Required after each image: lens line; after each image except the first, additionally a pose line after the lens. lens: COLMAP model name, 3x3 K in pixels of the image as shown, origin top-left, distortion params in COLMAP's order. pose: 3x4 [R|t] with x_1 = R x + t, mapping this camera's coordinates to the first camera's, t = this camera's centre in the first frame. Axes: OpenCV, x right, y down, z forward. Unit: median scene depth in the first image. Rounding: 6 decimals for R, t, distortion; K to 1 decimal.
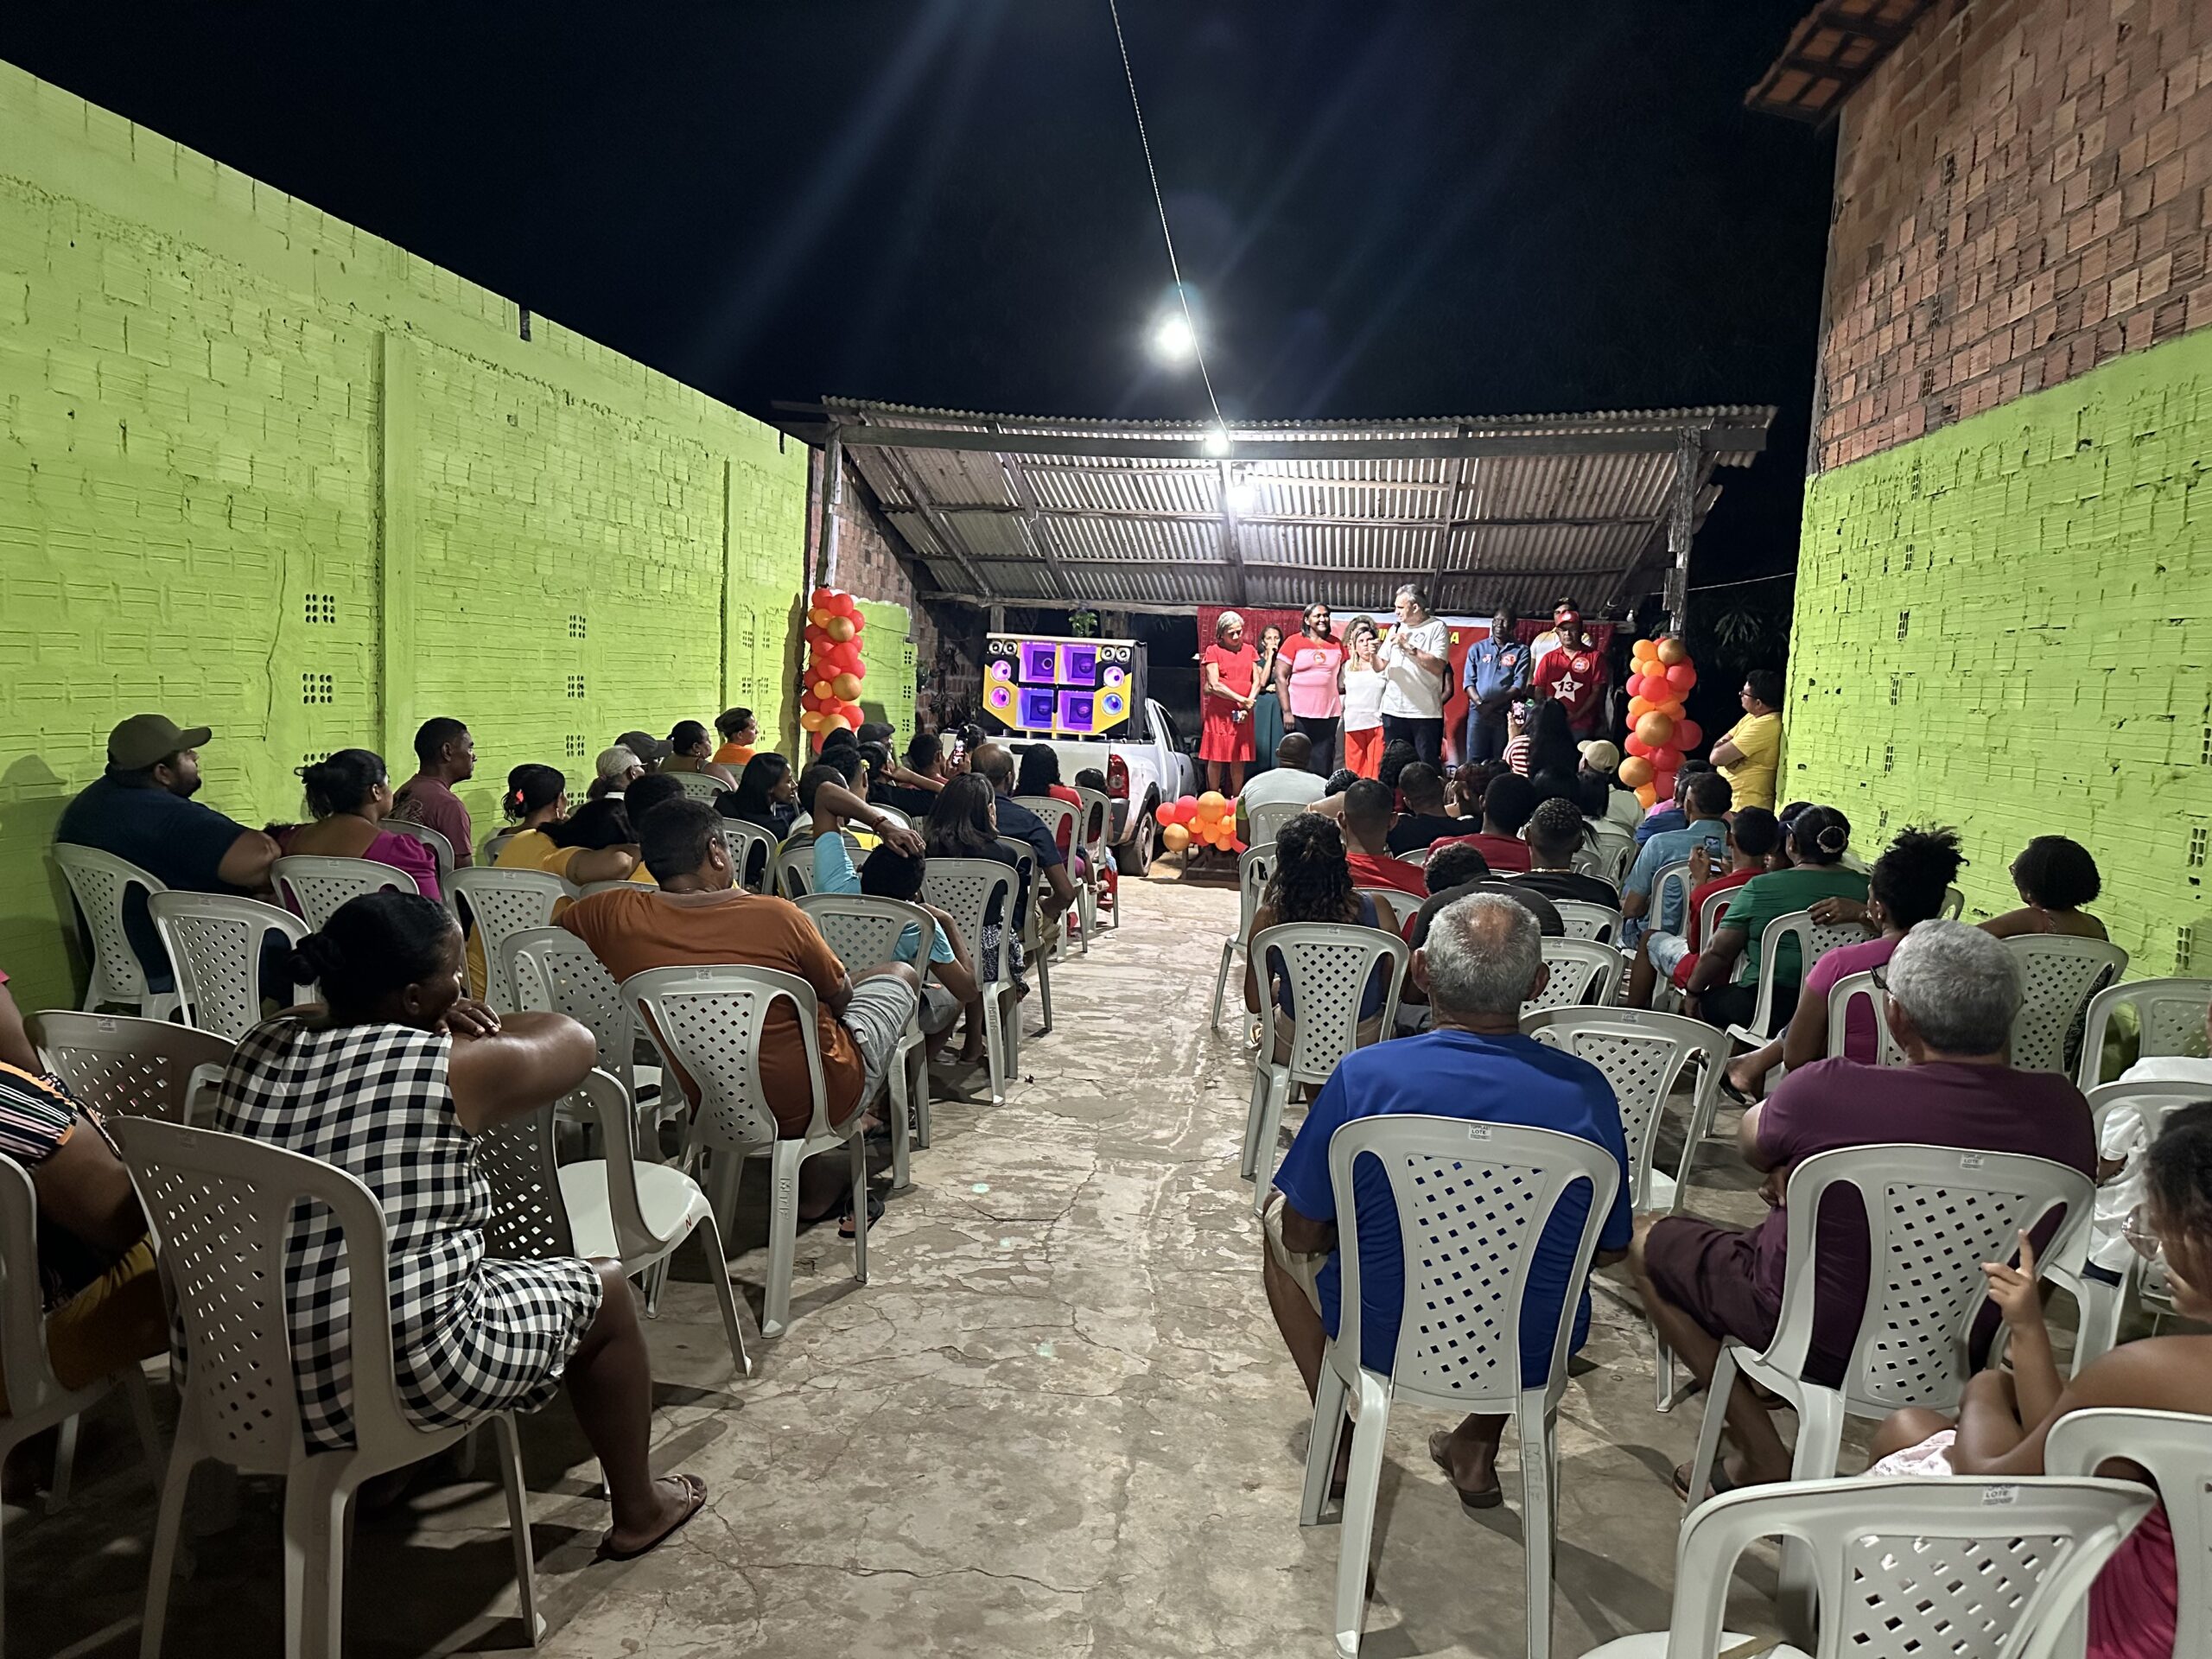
lens RADIAL K [[1518.7, 0, 1111.2], [0, 1518.7, 822.0], [0, 0, 1]] dist [0.160713, -0.279797]
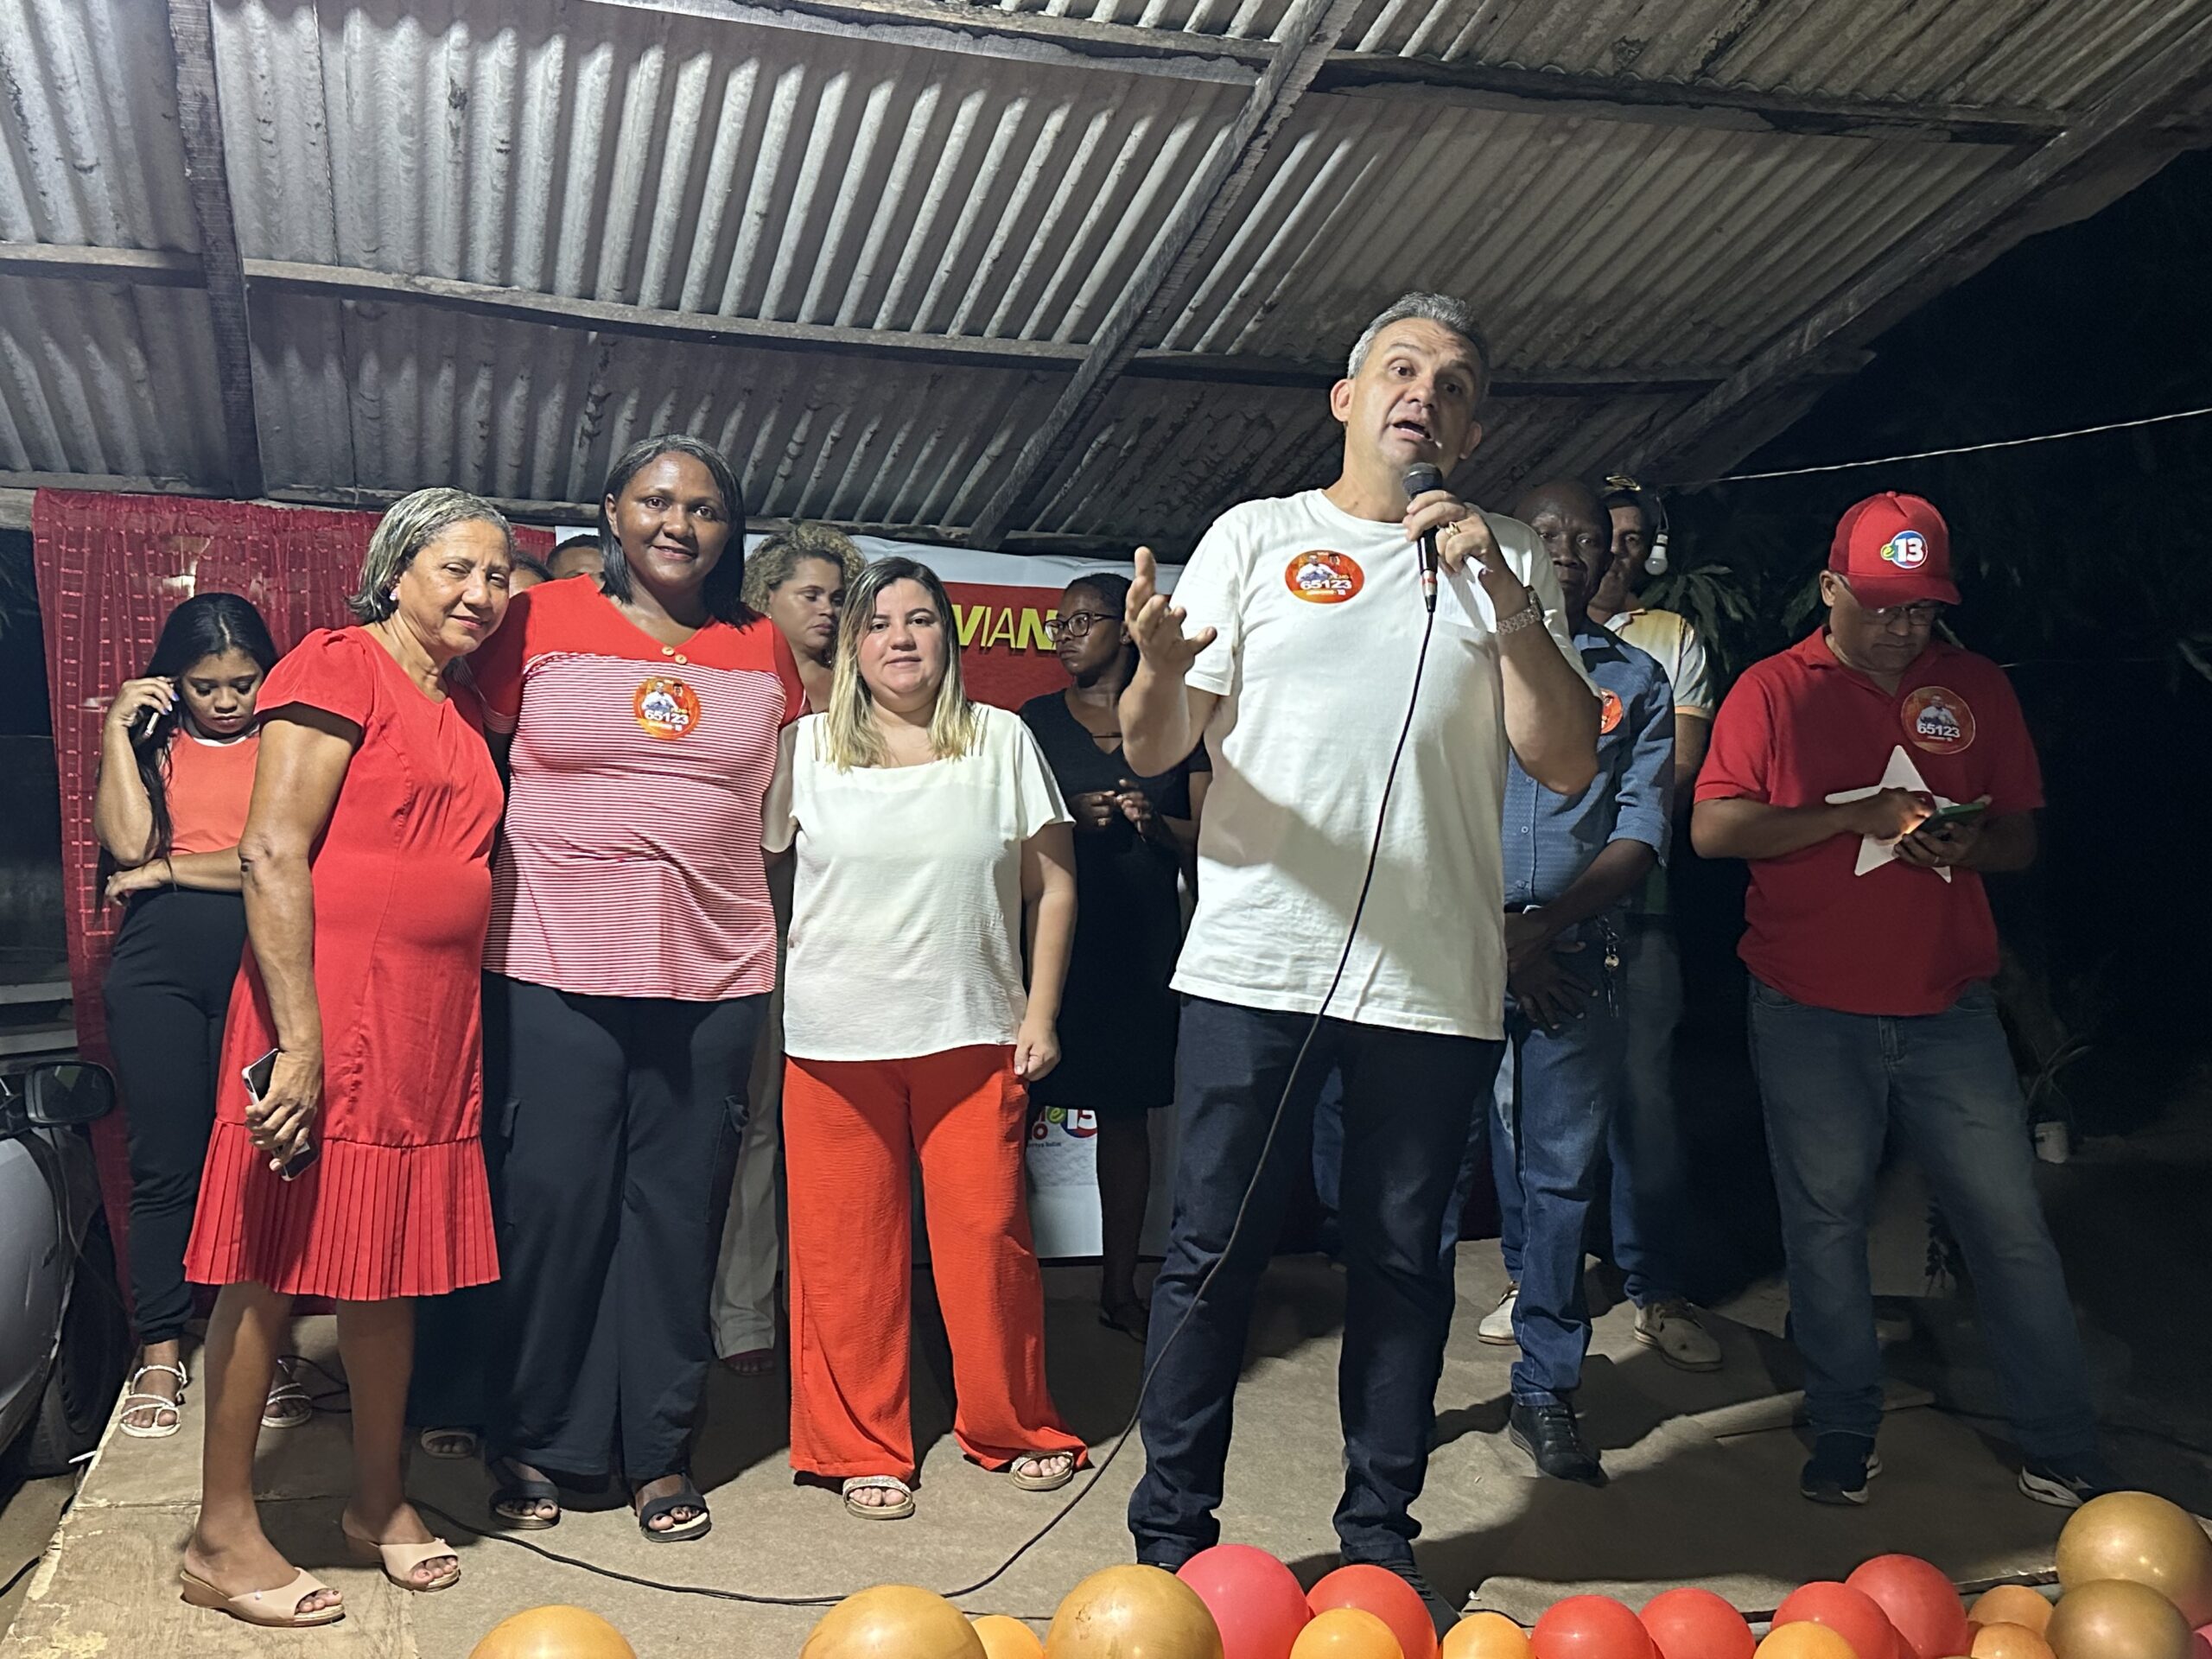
lens RADIAL K [[2151.0, 0, 1085.4], [0, 2151.0, 824.1], [0, 0, 1]] dist [0.193721, -0.414931]
pose [[0.891961, -0.039334, 0.450397, 0.053013], [0.061733, 0.997474, -0.035144, -0.078000], [-0.447877, 0.059152, 0.892136, 0.715032]]
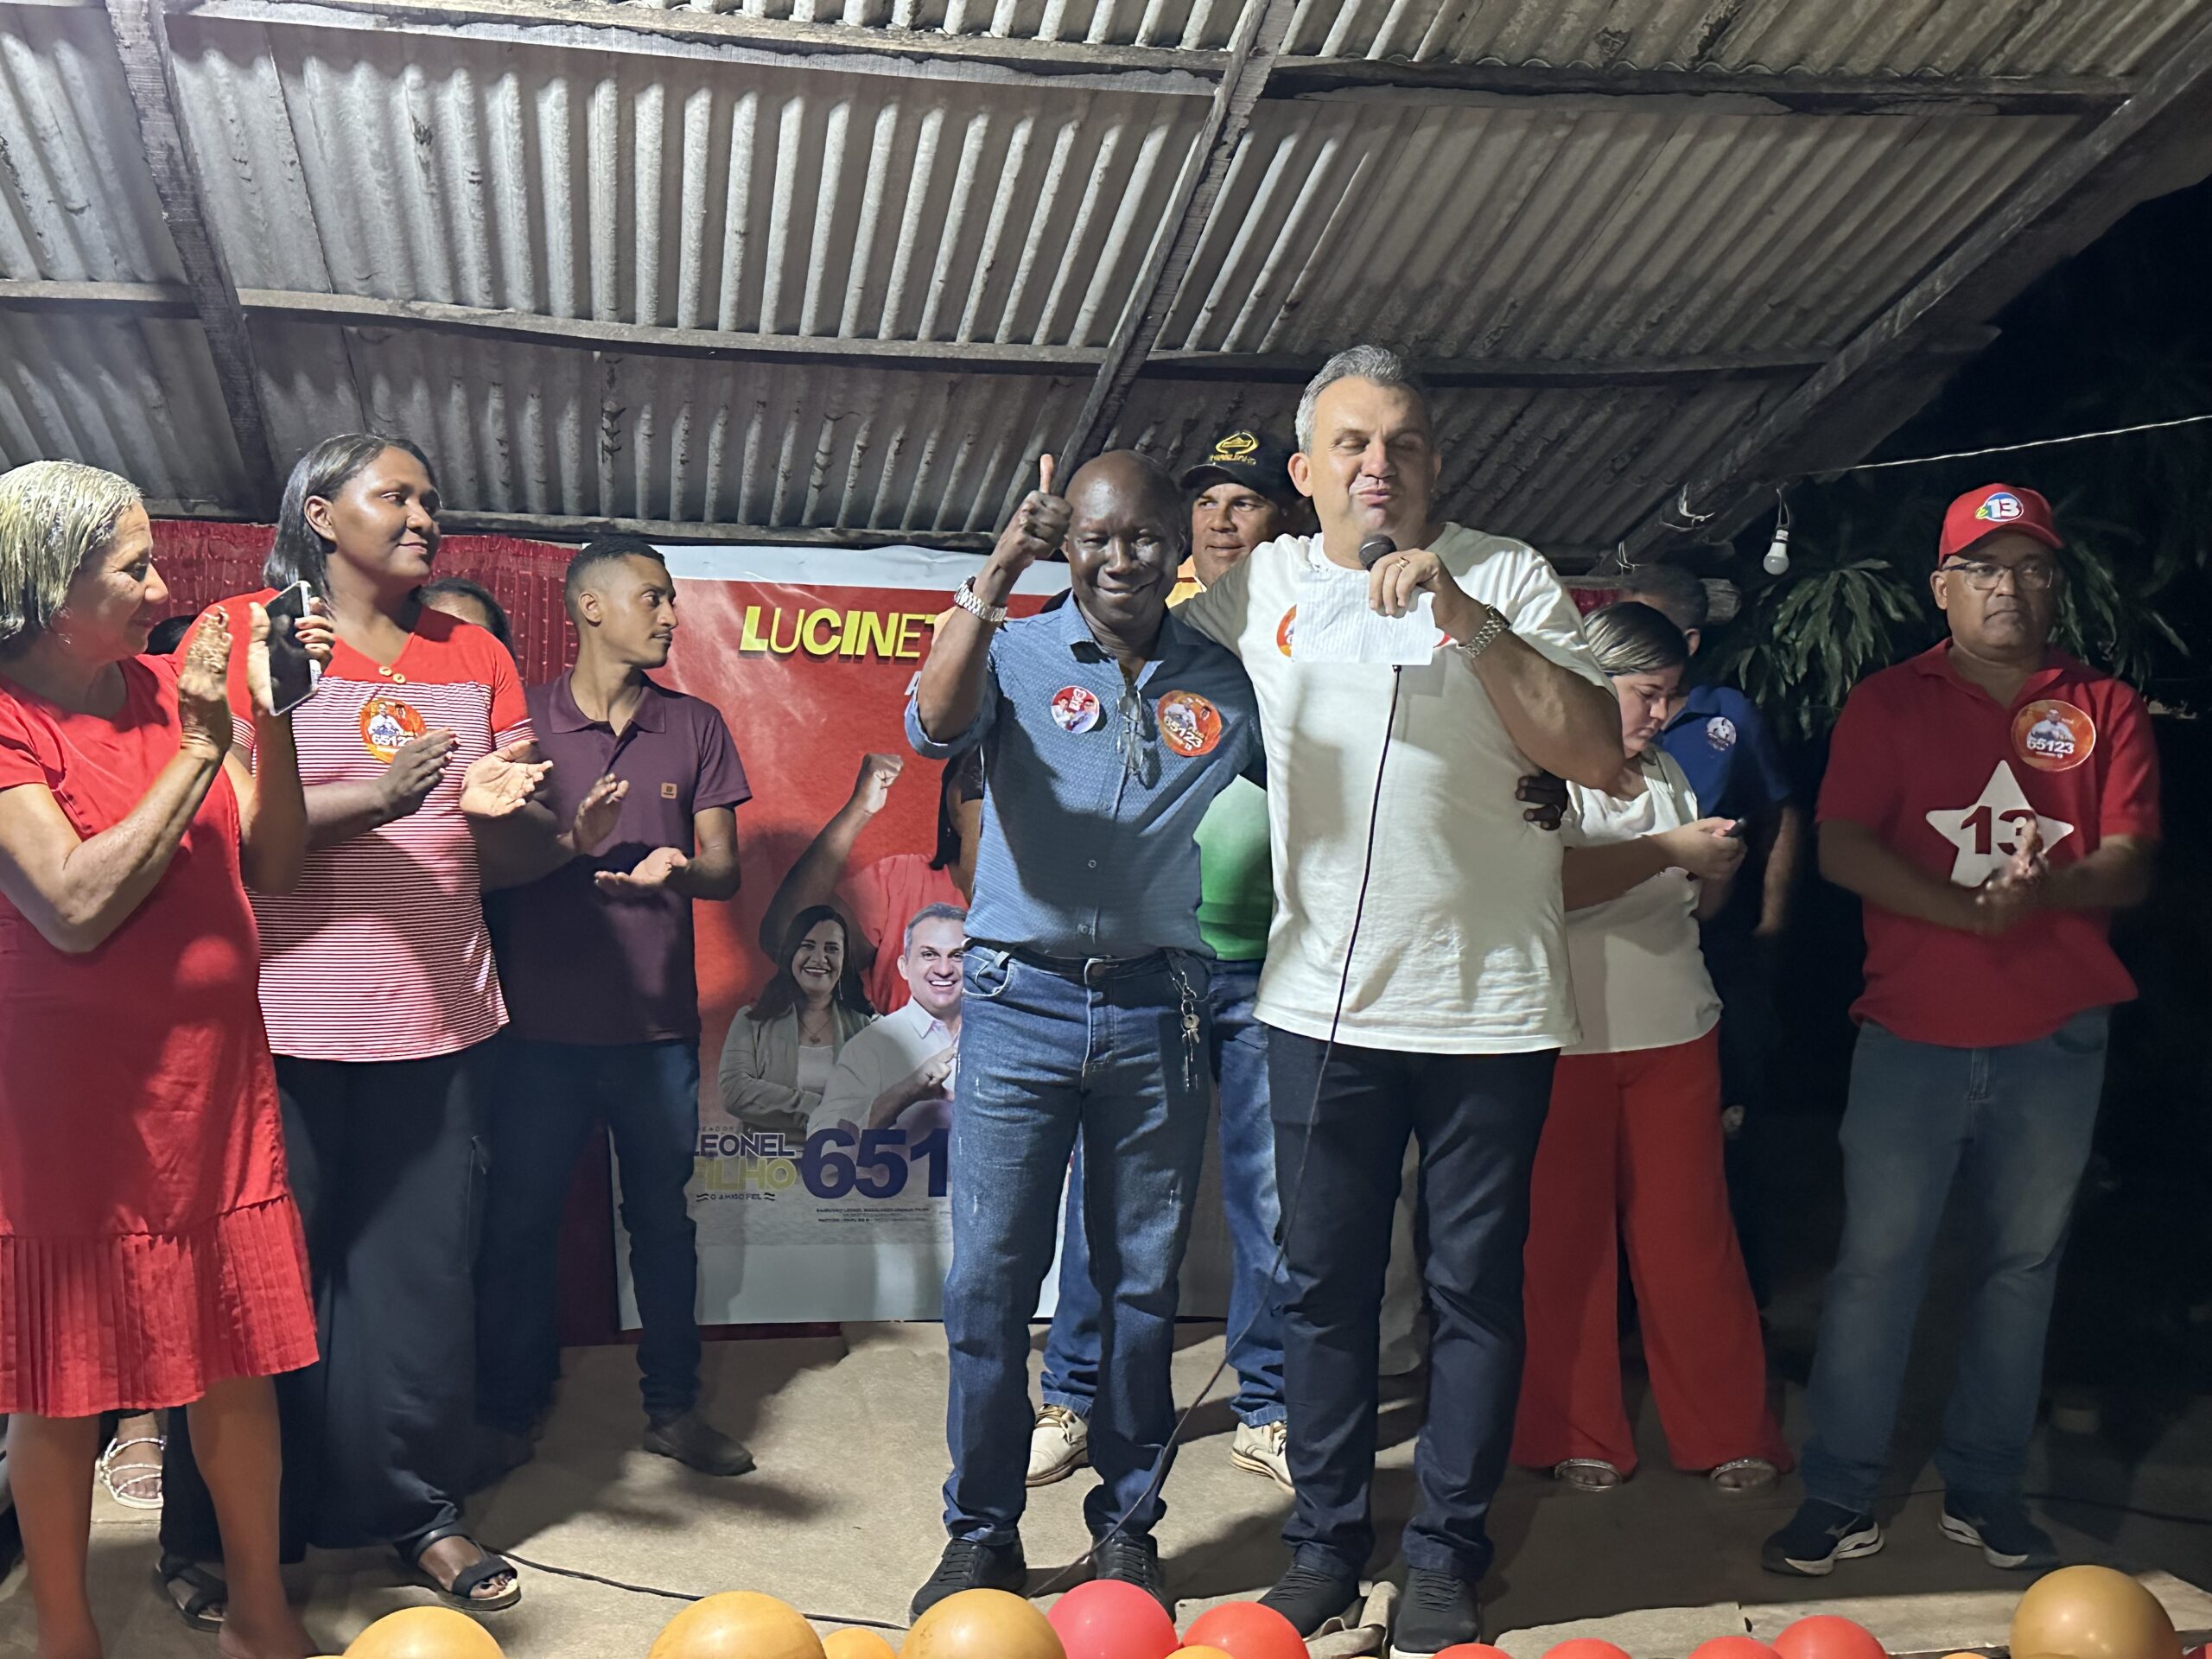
lens RADIAL K [[2527.7, 0, 1087.6], [0, 2527.7, 818.6], [0, 0, 1]] dist [0.209849, -0.469676]
pose [[0.937266, -0.037826, 0.346556, 0.073931], [0.059191, 0.996929, -0.051272, -0.075429], [-0.343553, 0.068568, 0.936627, 0.660624]]
